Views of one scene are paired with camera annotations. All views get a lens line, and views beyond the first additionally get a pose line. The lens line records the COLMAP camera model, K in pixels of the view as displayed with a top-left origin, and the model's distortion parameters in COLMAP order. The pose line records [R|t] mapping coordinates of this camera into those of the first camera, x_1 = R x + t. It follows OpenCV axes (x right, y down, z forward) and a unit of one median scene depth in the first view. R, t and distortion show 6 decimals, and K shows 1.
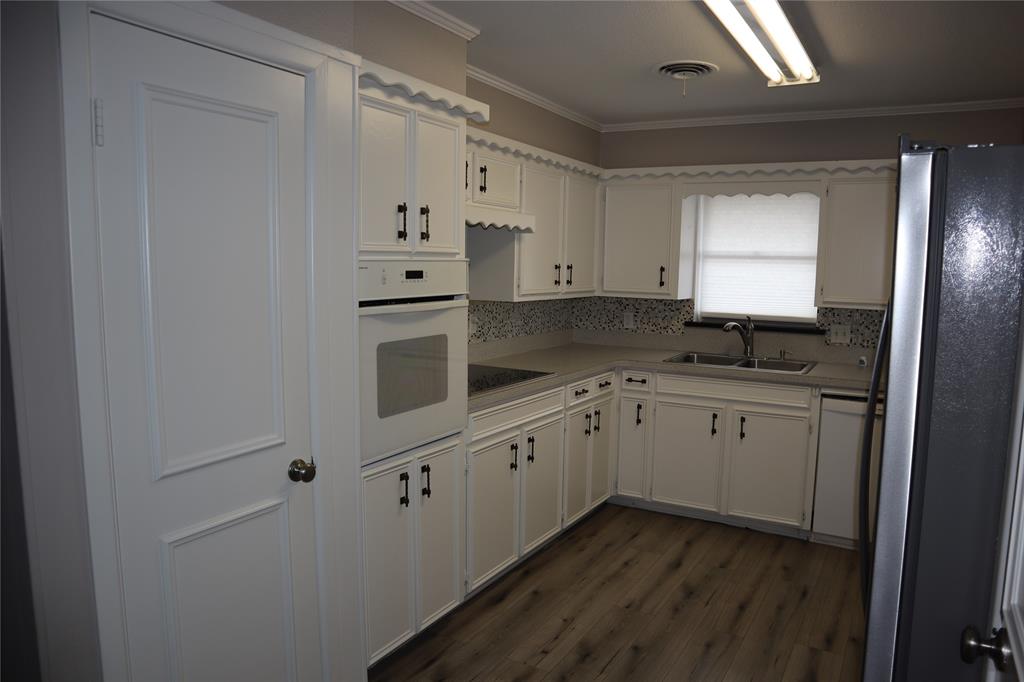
lens RADIAL K [[709.2, 0, 521.0], [0, 709.2, 351.8], [0, 0, 1]] dist [-0.128328, 0.086577]
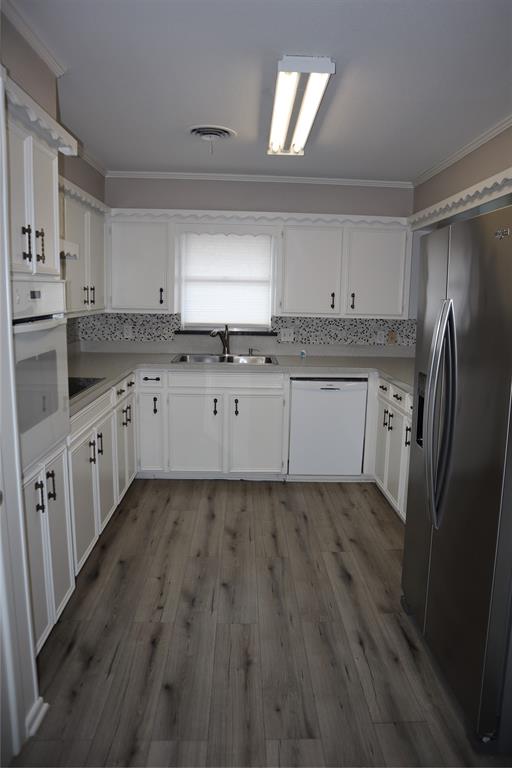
lens RADIAL K [[531.9, 0, 264.8], [0, 531.9, 377.8], [0, 0, 1]] dist [-0.128328, 0.086577]
pose [[0.844762, -0.082224, 0.528787, -0.176198], [0.057484, 0.996351, 0.063095, -0.010101], [-0.532045, -0.022904, 0.846406, 0.099505]]
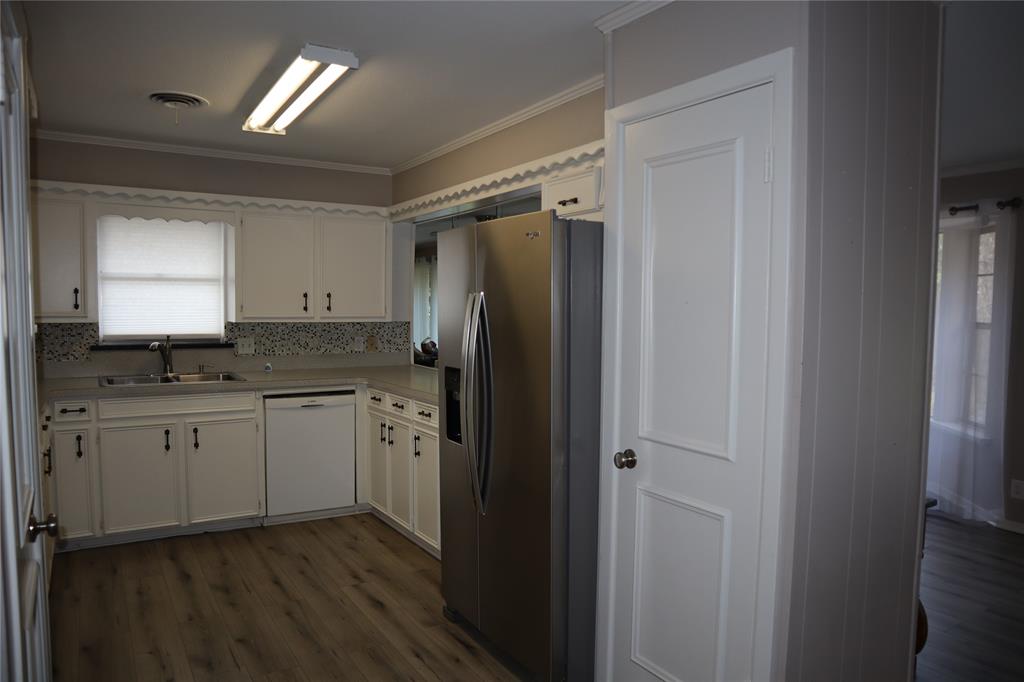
lens RADIAL K [[709.2, 0, 521.0], [0, 709.2, 351.8], [0, 0, 1]] dist [-0.128328, 0.086577]
pose [[0.463620, -0.070376, 0.883235, -0.371288], [0.103789, 0.994292, 0.024745, 0.003013], [-0.879934, 0.080198, 0.468277, 0.061769]]
